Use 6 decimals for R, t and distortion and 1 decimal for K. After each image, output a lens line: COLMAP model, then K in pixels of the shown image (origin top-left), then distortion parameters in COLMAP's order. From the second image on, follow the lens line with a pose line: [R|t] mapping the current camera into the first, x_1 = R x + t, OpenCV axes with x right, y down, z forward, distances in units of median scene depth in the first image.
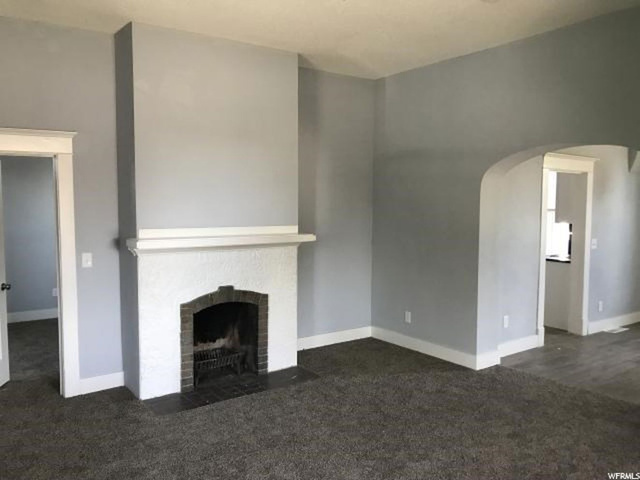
lens RADIAL K [[525.4, 0, 320.0], [0, 525.4, 240.0], [0, 0, 1]] dist [0.031919, -0.009347]
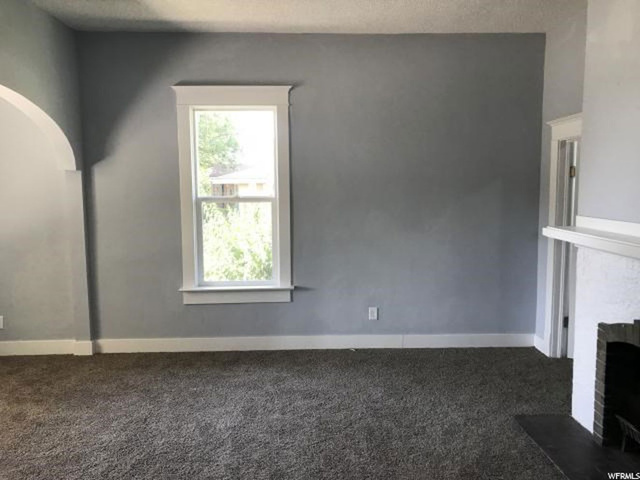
lens RADIAL K [[525.4, 0, 320.0], [0, 525.4, 240.0], [0, 0, 1]] dist [0.031919, -0.009347]
pose [[-0.546652, 0.097756, -0.831634, 0.517081], [-0.054344, 0.986927, 0.151732, -0.077057], [0.835594, 0.128139, -0.534193, 0.983978]]
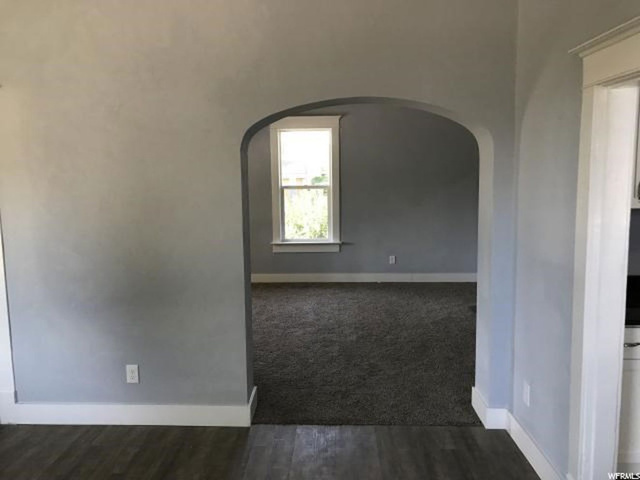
lens RADIAL K [[525.4, 0, 320.0], [0, 525.4, 240.0], [0, 0, 1]] dist [0.031919, -0.009347]
pose [[-0.598425, 0.104524, -0.794331, 1.051805], [-0.045418, 0.985433, 0.163887, -0.098416], [0.799890, 0.134151, -0.584961, 1.313429]]
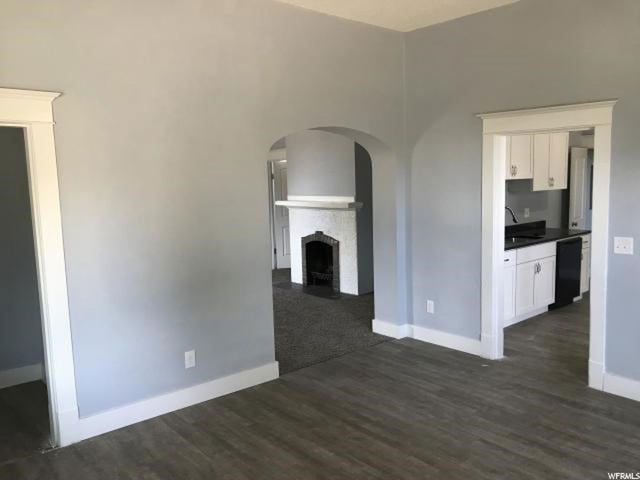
lens RADIAL K [[525.4, 0, 320.0], [0, 525.4, 240.0], [0, 0, 1]] dist [0.031919, -0.009347]
pose [[0.097043, 0.114992, -0.988615, 1.449716], [-0.044663, 0.992806, 0.111095, -0.068687], [0.994278, 0.033374, 0.101481, 0.819608]]
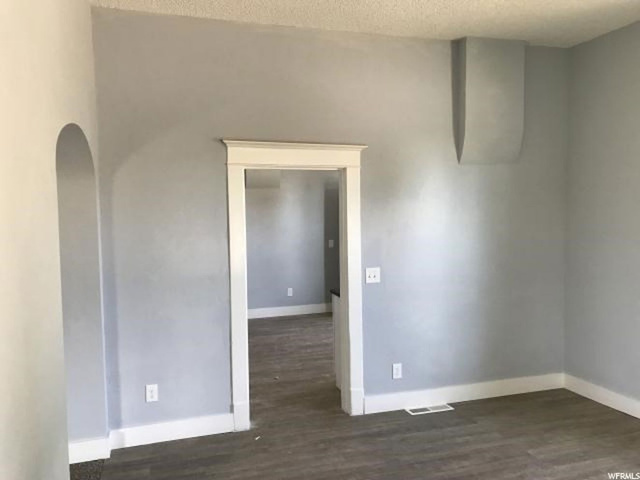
lens RADIAL K [[541.4, 0, 317.9], [0, 541.4, 226.3], [0, 0, 1]] dist [0.011225, 0.000700]
pose [[0.949461, -0.001697, -0.313879, 0.901586], [-0.004705, 0.999796, -0.019637, -0.055688], [0.313848, 0.020121, 0.949260, 0.460925]]
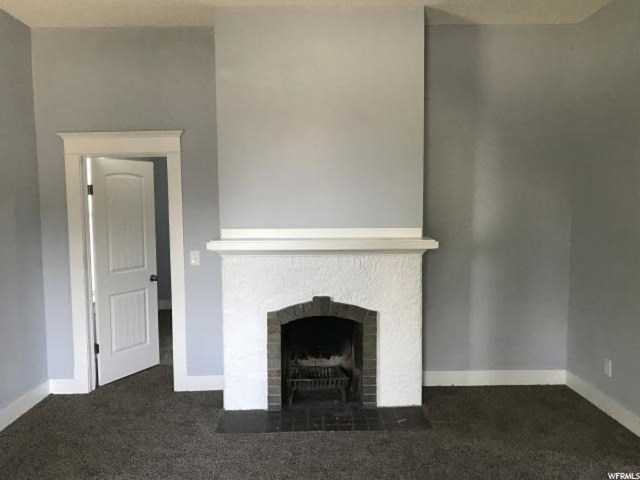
lens RADIAL K [[525.4, 0, 320.0], [0, 525.4, 240.0], [0, 0, 1]] dist [0.031919, -0.009347]
pose [[0.829987, 0.034610, -0.556707, 0.286231], [-0.032878, 0.999373, 0.013112, -0.015659], [0.556812, 0.007420, 0.830605, 0.282436]]
